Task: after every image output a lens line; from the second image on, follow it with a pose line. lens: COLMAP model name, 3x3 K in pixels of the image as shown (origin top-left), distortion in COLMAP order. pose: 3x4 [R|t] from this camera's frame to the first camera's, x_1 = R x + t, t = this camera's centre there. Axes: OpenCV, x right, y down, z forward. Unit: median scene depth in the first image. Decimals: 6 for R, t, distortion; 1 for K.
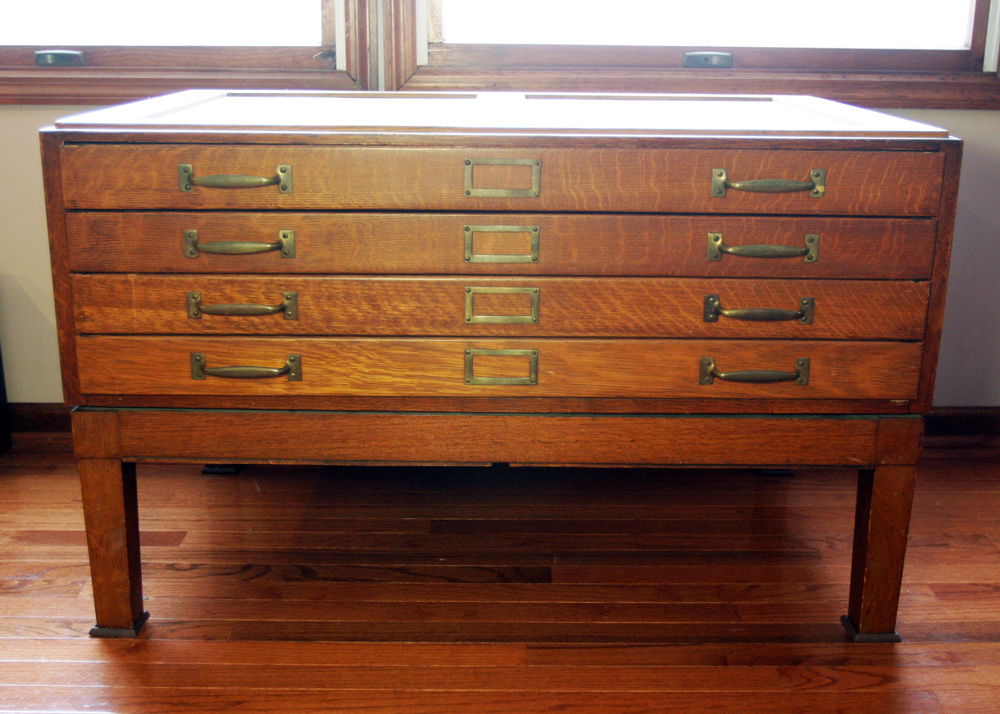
lens RADIAL K [[1130.0, 0, 499.4], [0, 1130.0, 355.2], [0, 0, 1]] dist [-0.065936, 0.000000]
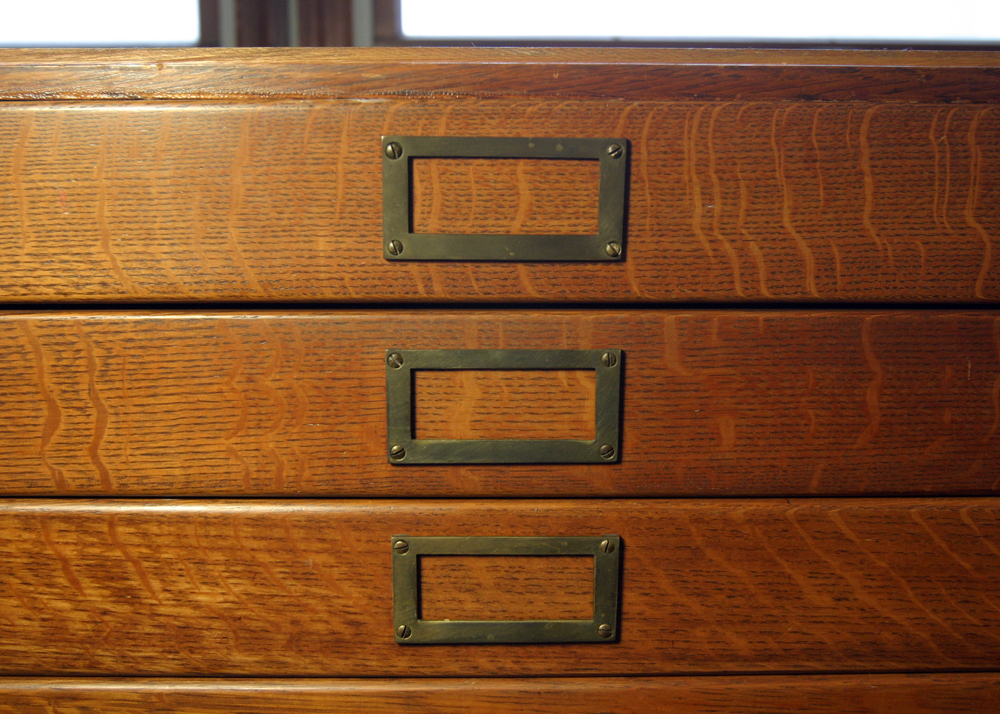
lens RADIAL K [[1130.0, 0, 499.1], [0, 1130.0, 358.7], [0, 0, 1]] dist [-0.065936, 0.000000]
pose [[0.999805, -0.009259, 0.017418, -0.004724], [0.010857, 0.995512, -0.094011, -0.080469], [-0.016470, 0.094182, 0.995419, 0.670008]]
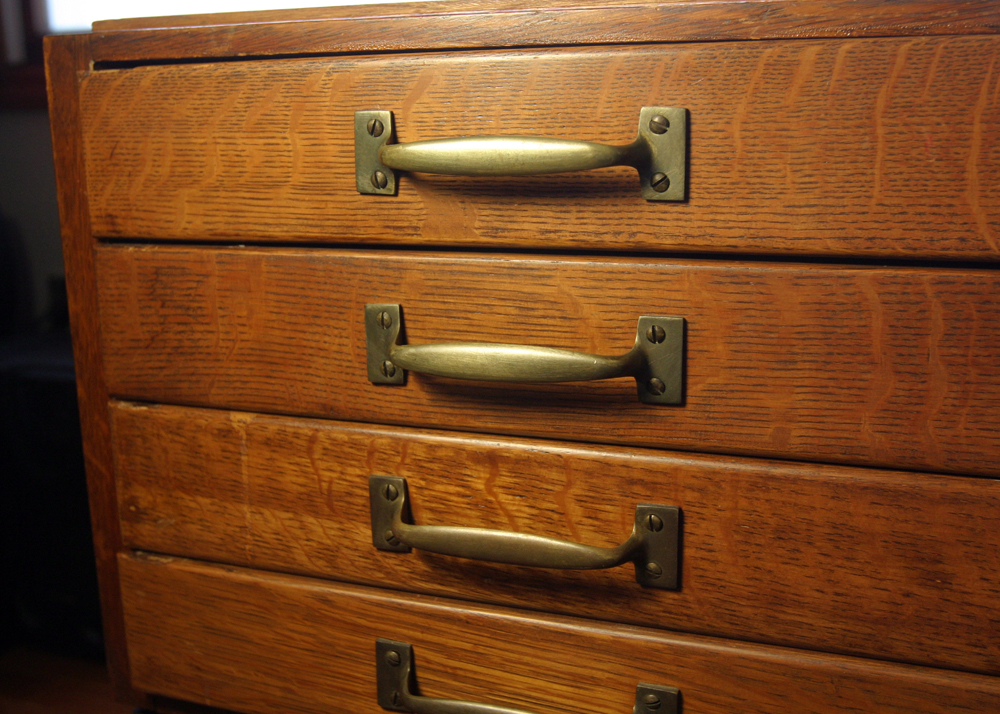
lens RADIAL K [[1130.0, 0, 468.3], [0, 1130.0, 358.4], [0, 0, 1]] dist [-0.065936, 0.000000]
pose [[0.929065, 0.053829, -0.365979, -0.120240], [-0.073844, 0.996431, -0.040901, -0.081136], [0.362471, 0.065025, 0.929724, 0.676049]]
